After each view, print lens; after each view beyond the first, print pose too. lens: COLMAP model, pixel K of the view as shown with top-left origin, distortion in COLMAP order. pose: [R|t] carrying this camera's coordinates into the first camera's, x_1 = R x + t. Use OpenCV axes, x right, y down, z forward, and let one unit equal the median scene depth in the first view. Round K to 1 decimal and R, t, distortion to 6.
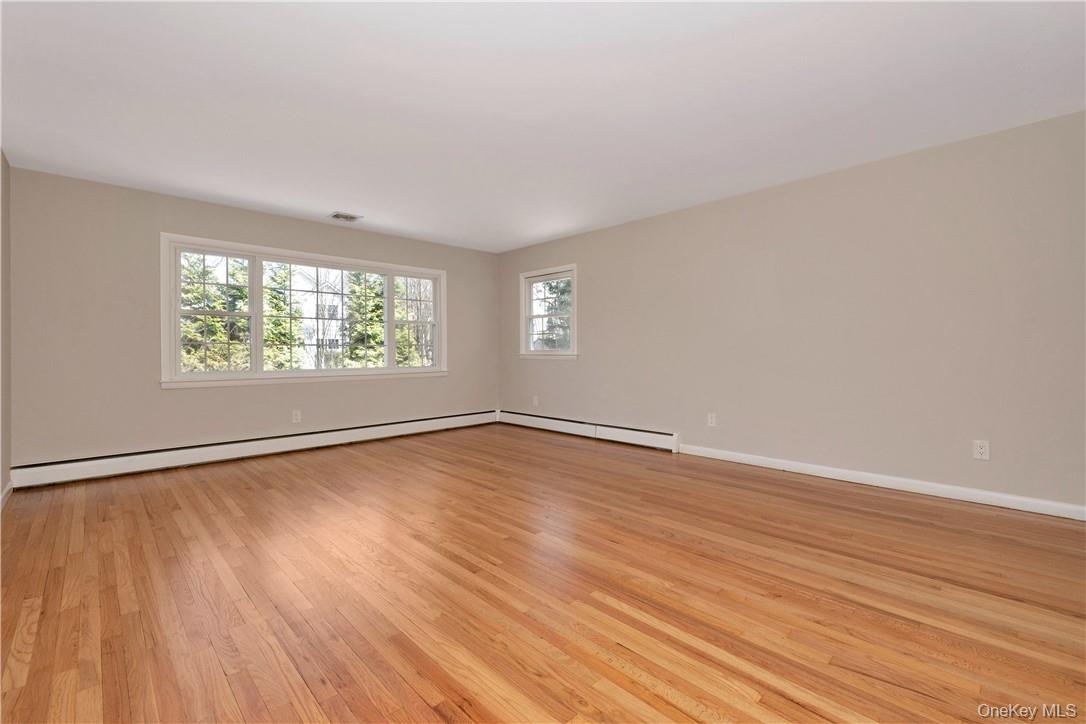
lens RADIAL K [[468.2, 0, 537.9], [0, 468.2, 354.2], [0, 0, 1]] dist [0.001266, 0.000219]
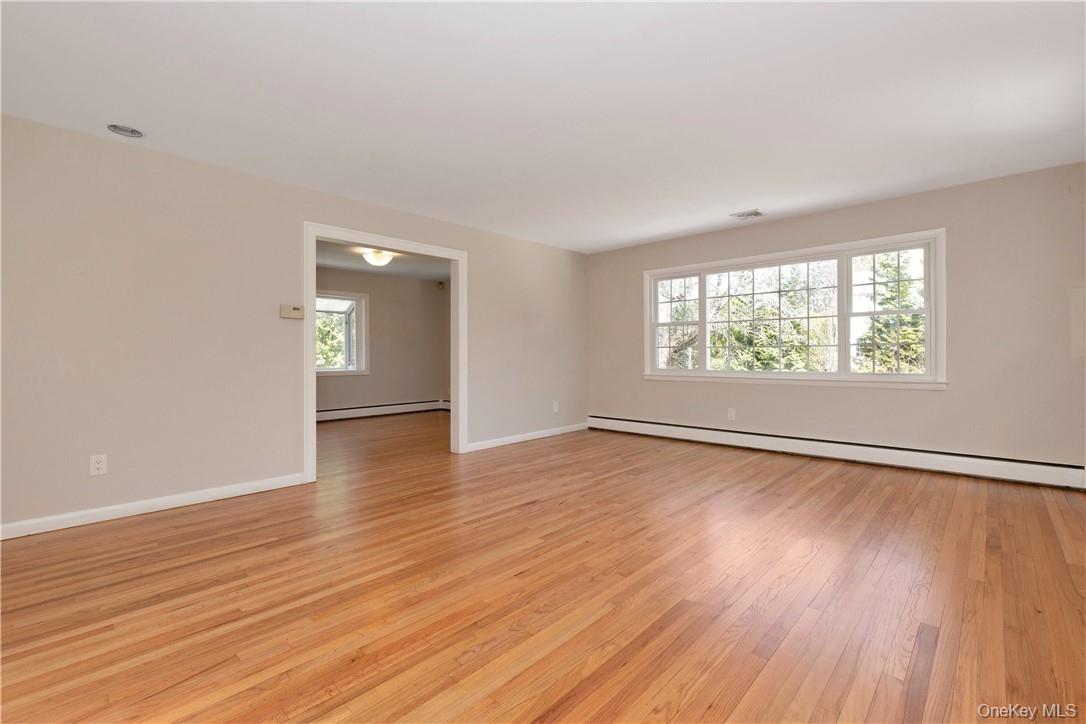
lens RADIAL K [[468.2, 0, 538.6], [0, 468.2, 361.5], [0, 0, 1]] dist [0.001266, 0.000219]
pose [[0.051254, 0.017154, -0.998538, 0.941456], [0.000720, 0.999852, 0.017213, -0.011406], [0.998685, -0.001601, 0.051234, 0.901532]]
